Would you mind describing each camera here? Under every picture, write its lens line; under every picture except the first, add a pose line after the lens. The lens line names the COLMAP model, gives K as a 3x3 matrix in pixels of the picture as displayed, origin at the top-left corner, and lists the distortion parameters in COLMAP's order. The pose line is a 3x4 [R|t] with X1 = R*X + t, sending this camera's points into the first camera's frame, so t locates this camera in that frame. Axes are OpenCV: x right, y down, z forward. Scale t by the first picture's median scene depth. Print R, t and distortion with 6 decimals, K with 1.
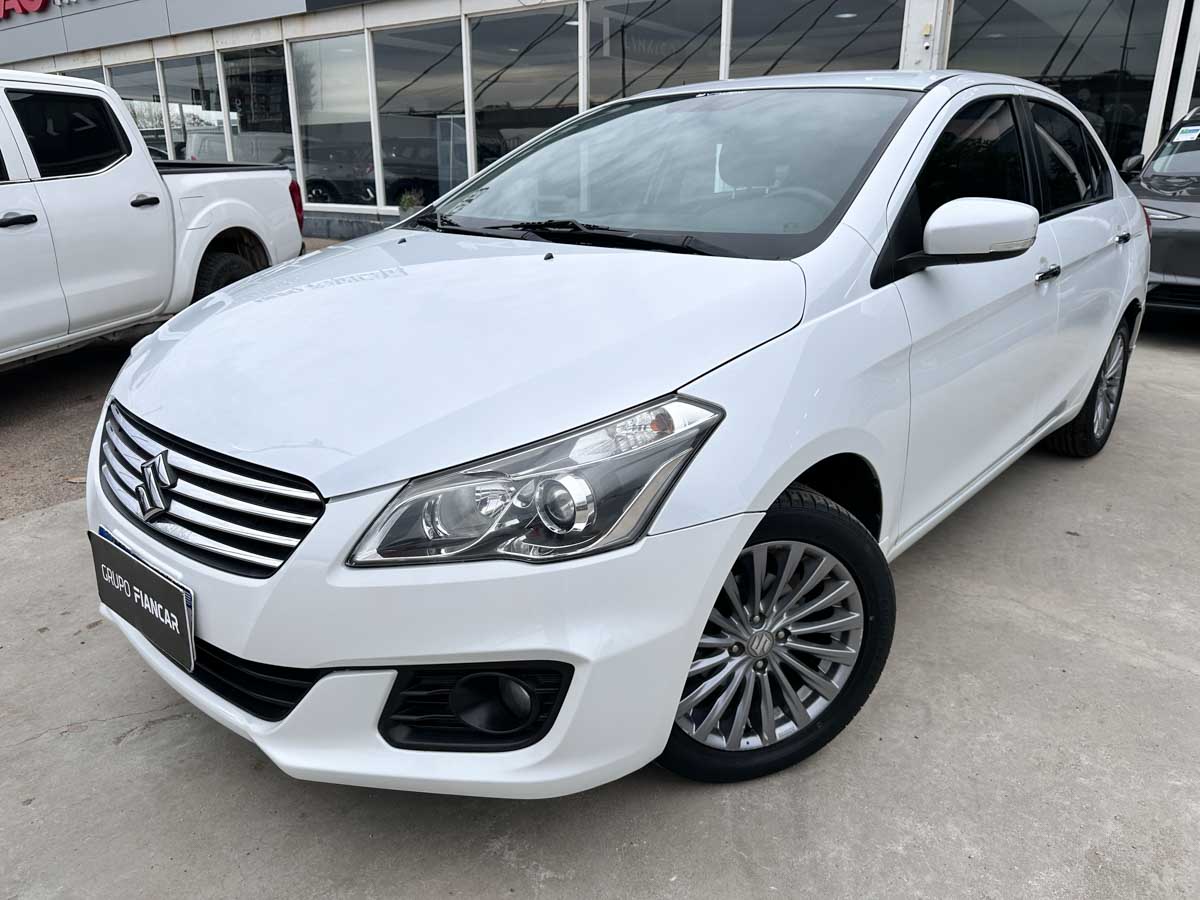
lens RADIAL K [[836.1, 0, 595.6], [0, 836.1, 454.3], [0, 0, 1]] dist [0.125396, -0.181481]
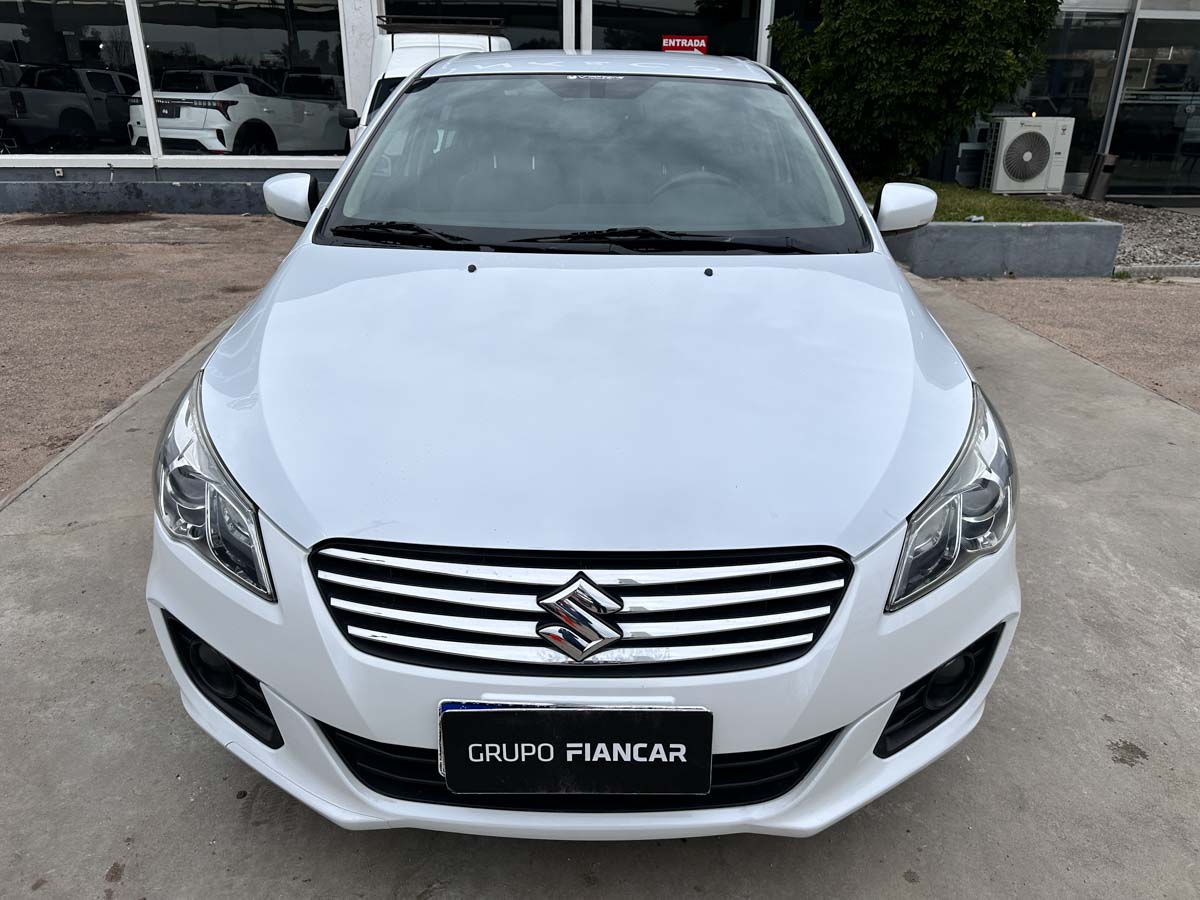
lens RADIAL K [[836.1, 0, 595.6], [0, 836.1, 454.3], [0, 0, 1]] dist [0.125396, -0.181481]
pose [[0.761206, -0.253678, 0.596835, -0.957523], [0.202760, 0.967276, 0.152529, -0.240844], [-0.615998, 0.004909, 0.787733, 0.340041]]
